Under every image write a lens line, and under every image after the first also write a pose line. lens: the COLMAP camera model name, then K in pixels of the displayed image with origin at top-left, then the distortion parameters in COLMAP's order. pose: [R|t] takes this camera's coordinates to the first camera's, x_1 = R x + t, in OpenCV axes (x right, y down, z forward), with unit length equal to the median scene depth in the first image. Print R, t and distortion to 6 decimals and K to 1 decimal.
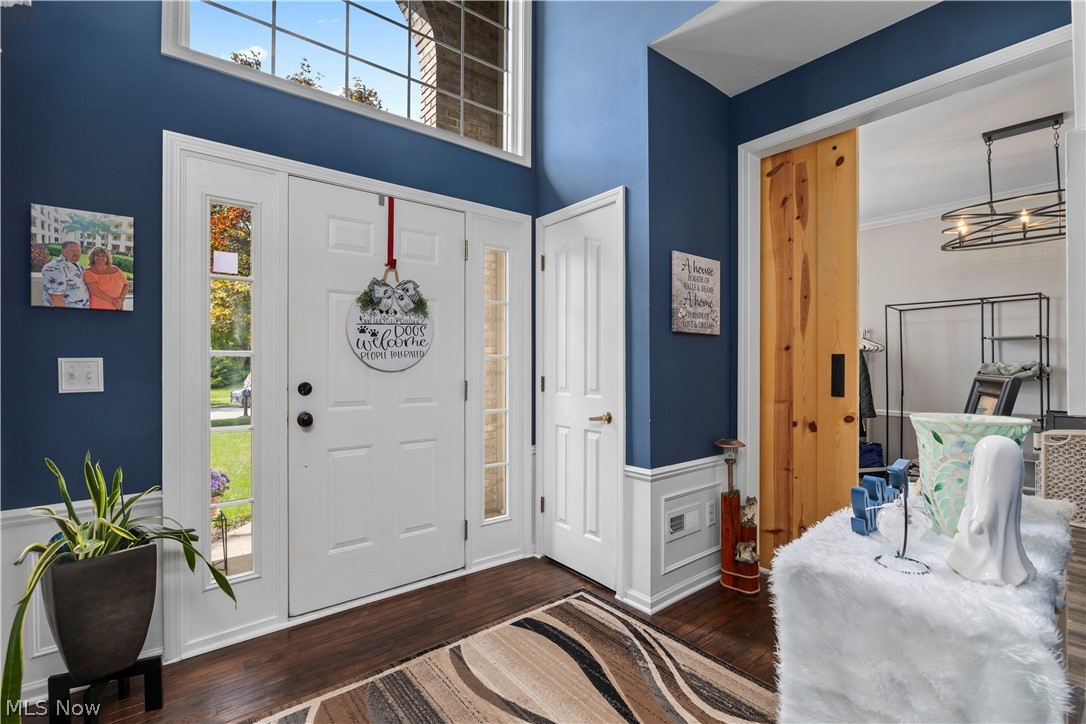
lens RADIAL K [[487.3, 0, 543.0], [0, 487.3, 362.0], [0, 0, 1]] dist [0.001655, 0.000173]
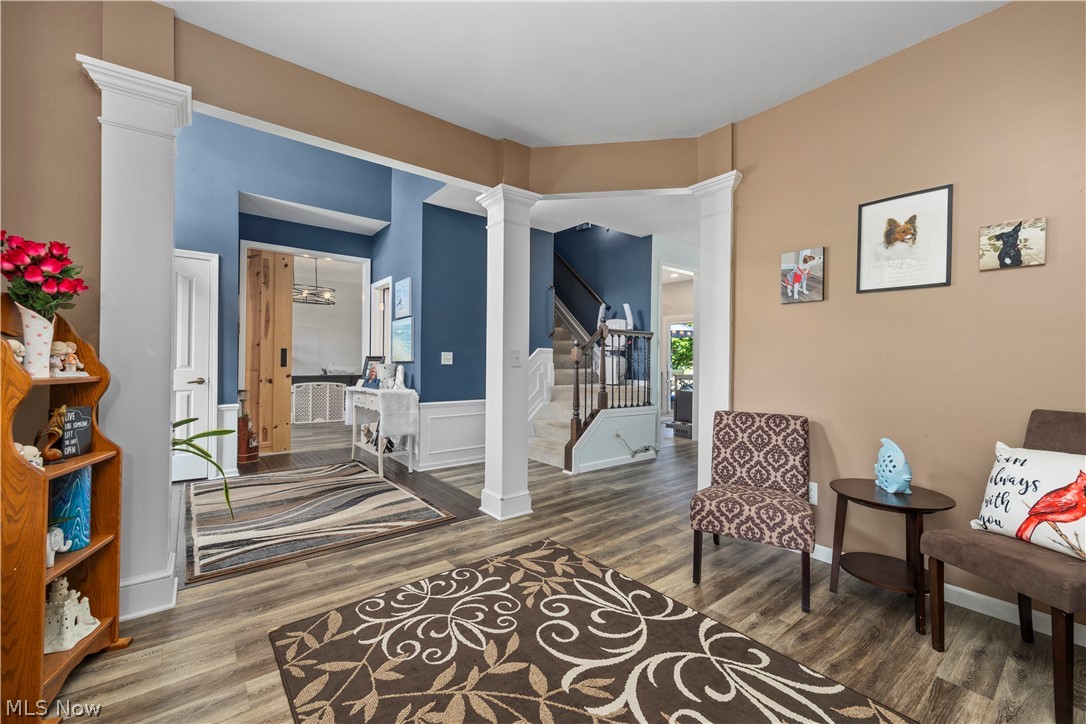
lens RADIAL K [[445.1, 0, 543.0], [0, 445.1, 362.0], [0, 0, 1]] dist [-0.001500, -0.000120]
pose [[-0.003281, -0.004518, 0.999984, -1.432353], [-0.005709, 0.999974, 0.004500, 0.030907], [-0.999978, -0.005694, -0.003306, -0.212668]]
